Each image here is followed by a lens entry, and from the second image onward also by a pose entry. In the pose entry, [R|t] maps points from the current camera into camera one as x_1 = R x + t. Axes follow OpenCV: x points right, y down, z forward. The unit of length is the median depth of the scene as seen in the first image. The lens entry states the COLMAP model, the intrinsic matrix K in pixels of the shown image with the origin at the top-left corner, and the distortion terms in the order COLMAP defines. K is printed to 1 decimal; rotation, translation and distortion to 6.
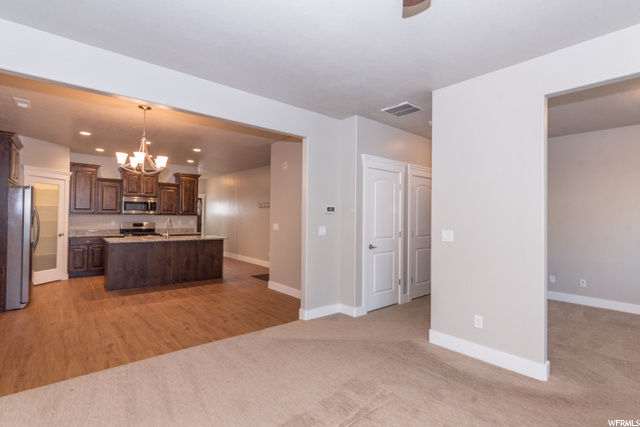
lens RADIAL K [[310.3, 0, 320.0], [0, 310.3, 215.7], [0, 0, 1]] dist [0.034936, 0.000499]
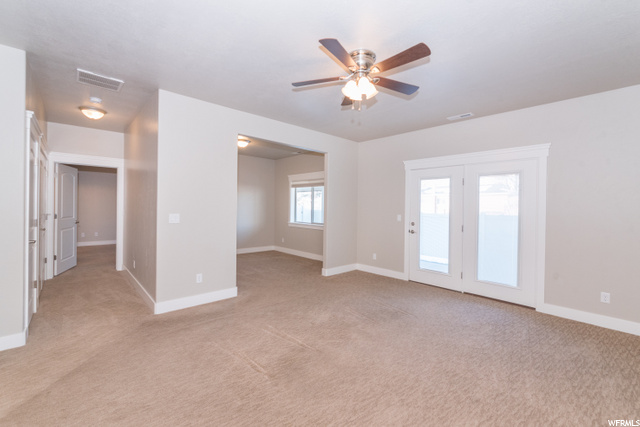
lens RADIAL K [[274.7, 0, 320.9], [0, 274.7, 209.4], [0, 0, 1]] dist [-0.002997, -0.000049]
pose [[-0.050571, -0.018395, 0.998551, -0.891947], [-0.026488, 0.999503, 0.017071, -0.005105], [-0.998369, -0.025586, -0.051034, 0.646435]]
